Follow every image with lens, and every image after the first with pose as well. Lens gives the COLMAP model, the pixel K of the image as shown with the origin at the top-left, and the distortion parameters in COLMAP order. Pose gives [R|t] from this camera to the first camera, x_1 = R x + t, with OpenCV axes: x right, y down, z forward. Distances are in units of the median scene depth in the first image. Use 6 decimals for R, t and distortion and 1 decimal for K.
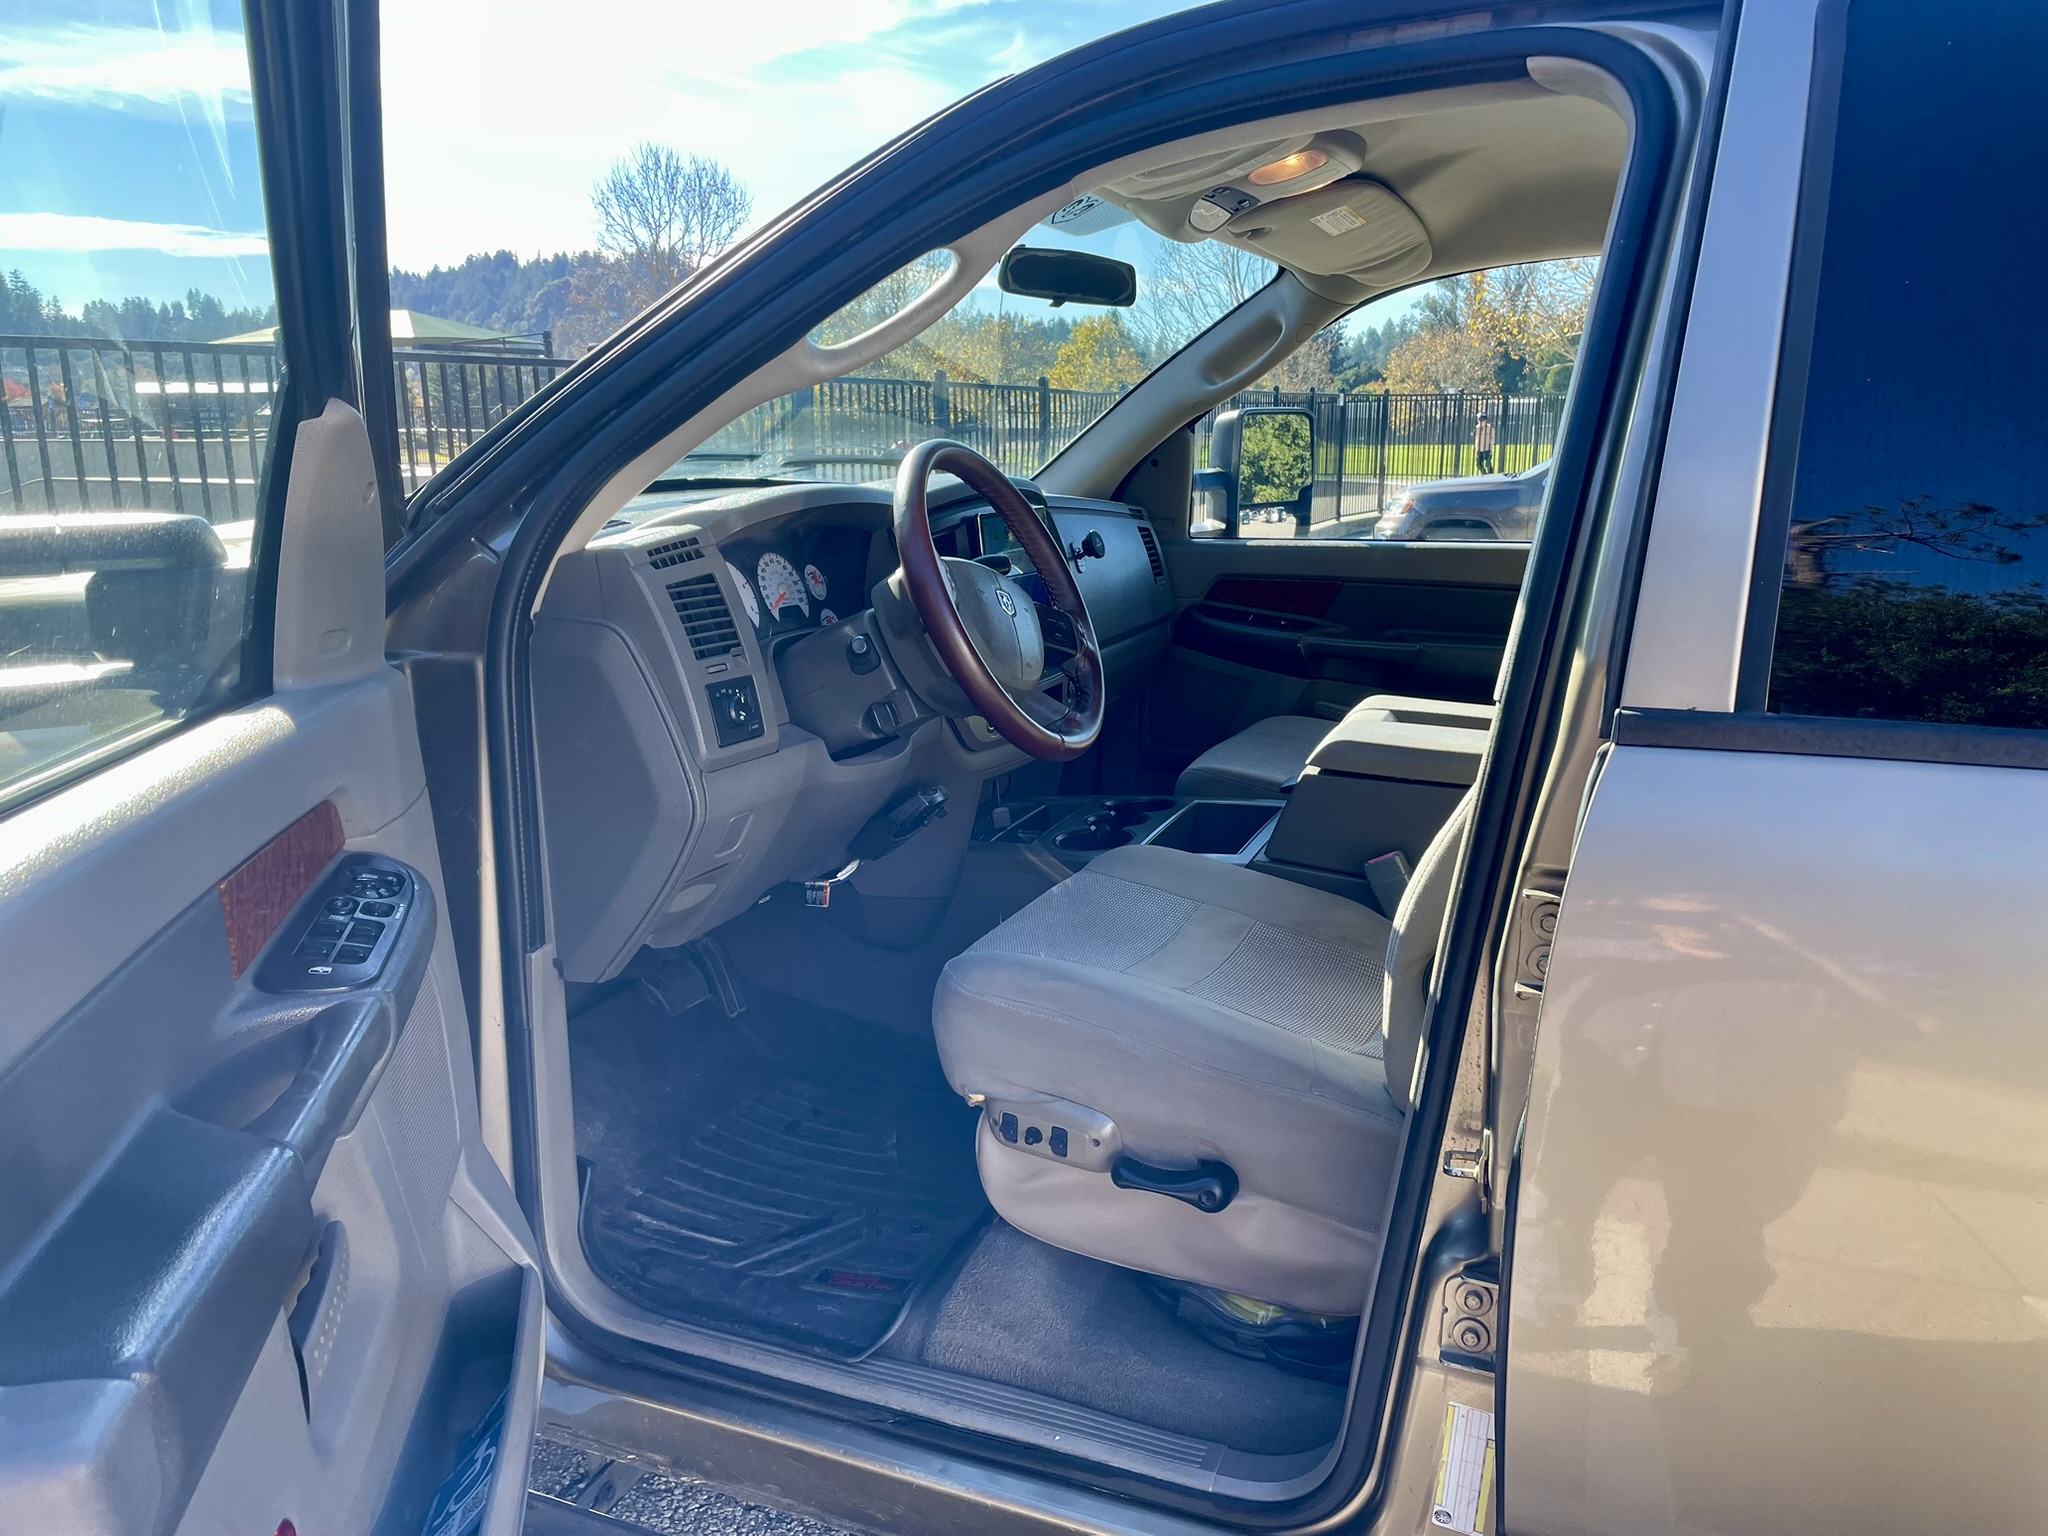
lens RADIAL K [[1554.2, 0, 1052.4], [0, 1554.2, 782.2], [0, 0, 1]] dist [0.073913, -0.106464]
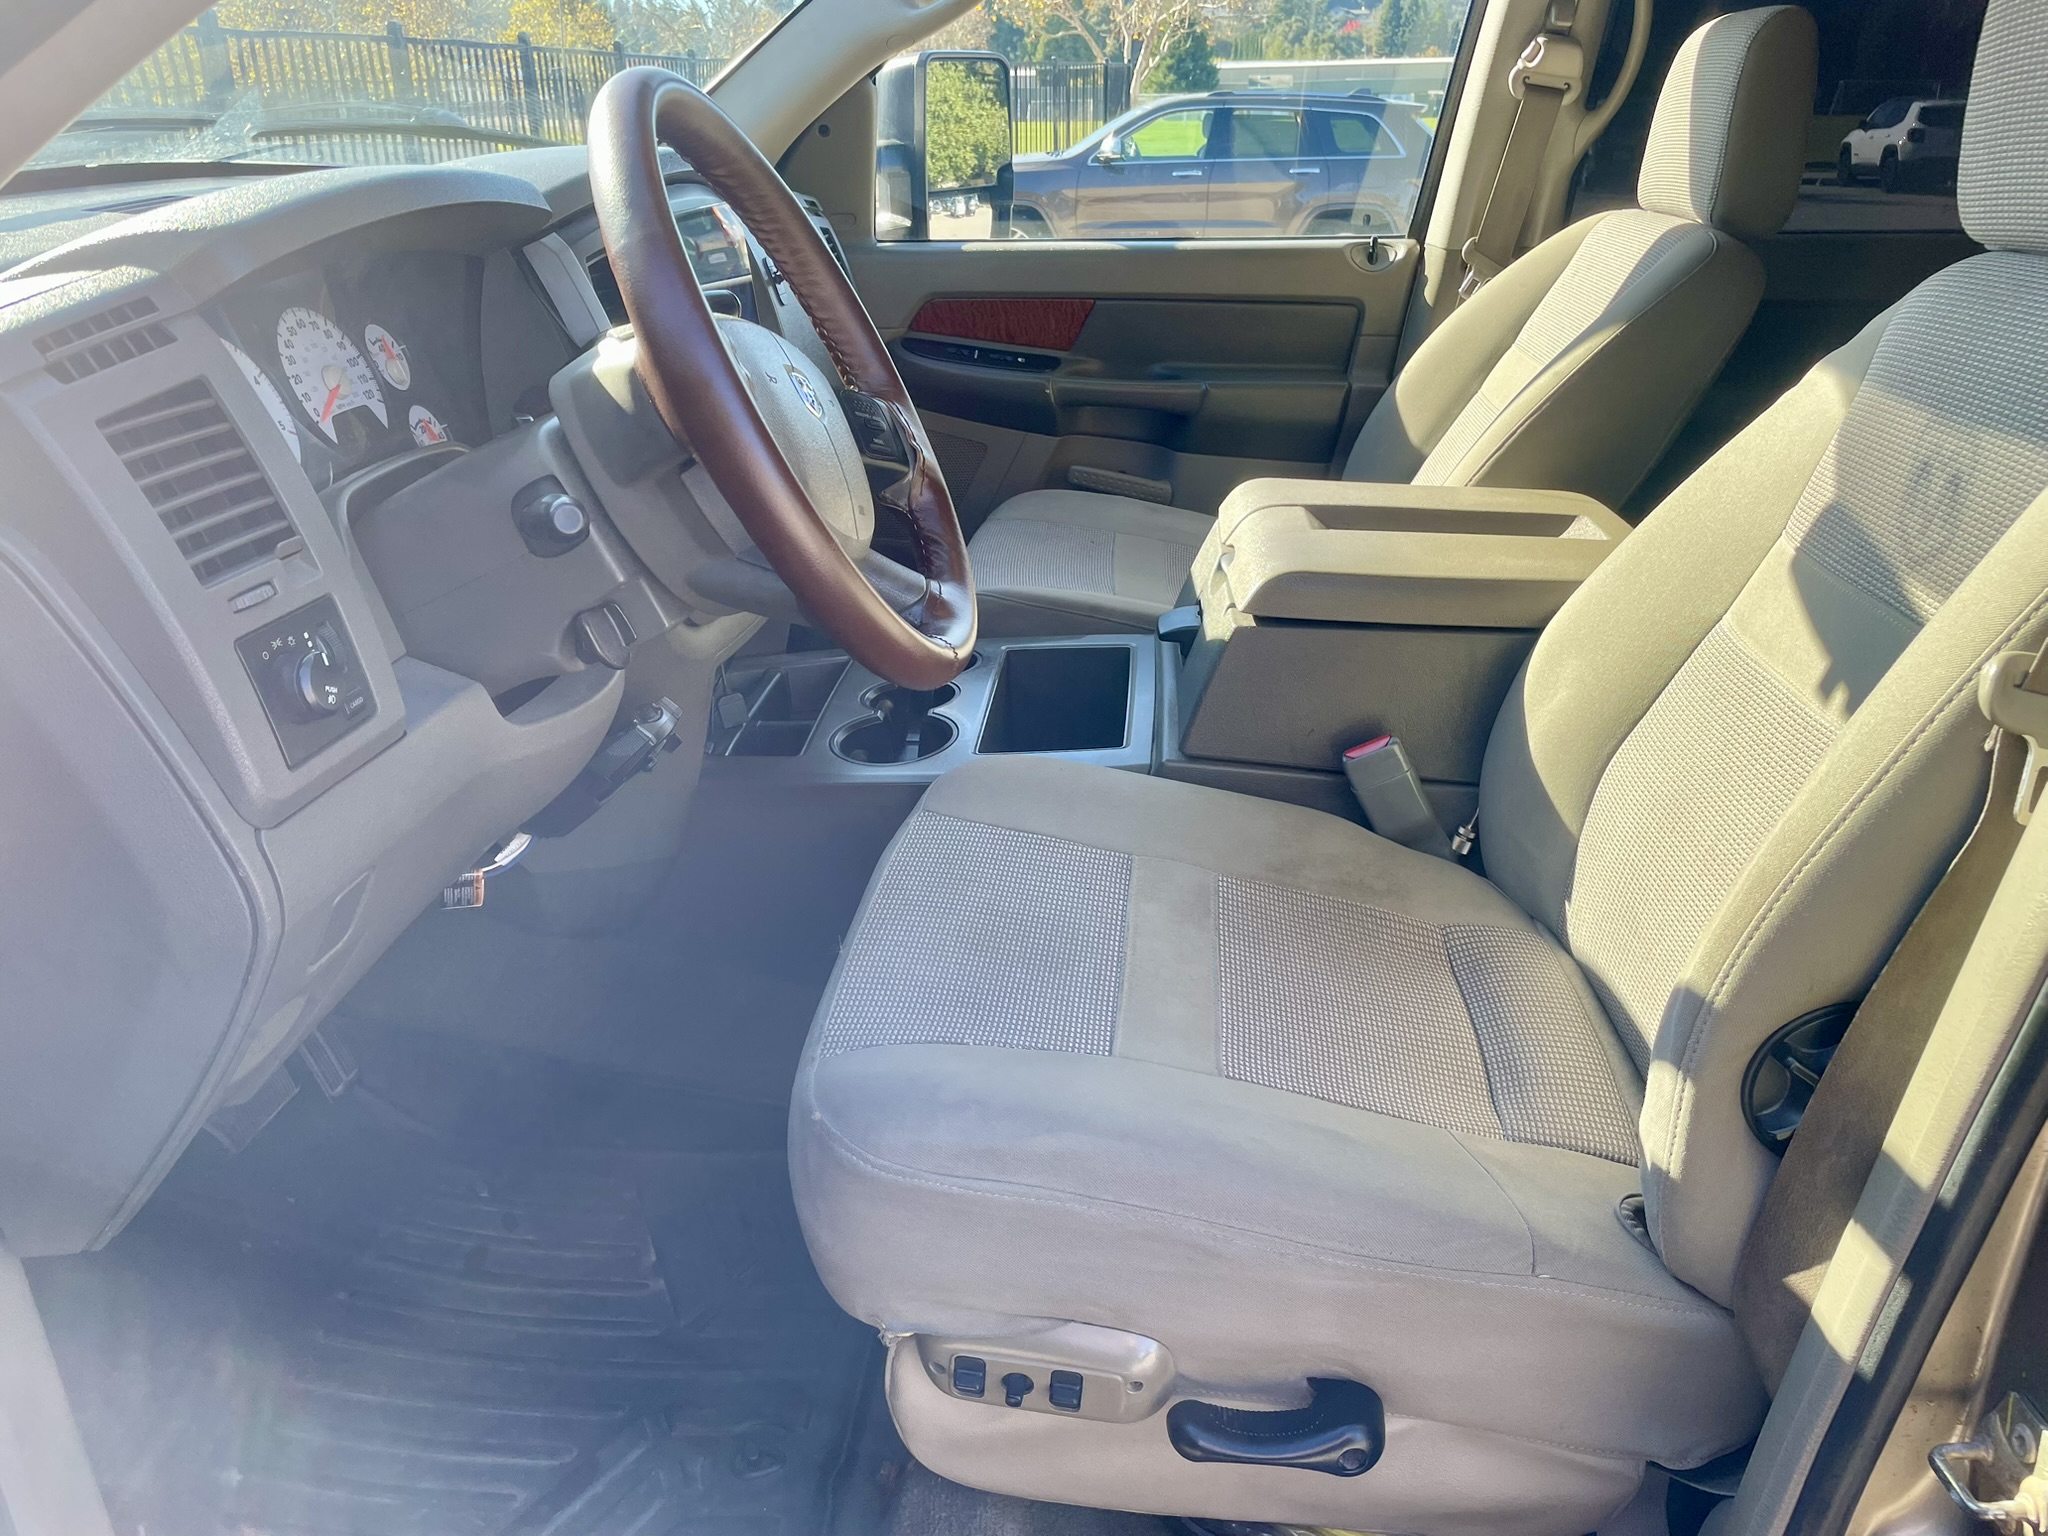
lens RADIAL K [[1554.2, 0, 1052.4], [0, 1554.2, 782.2], [0, 0, 1]] dist [0.073913, -0.106464]
pose [[0.953523, -0.122817, 0.275154, -0.105179], [0.069886, 0.978403, 0.194533, -0.077467], [-0.293104, -0.166262, 0.941513, 0.410559]]
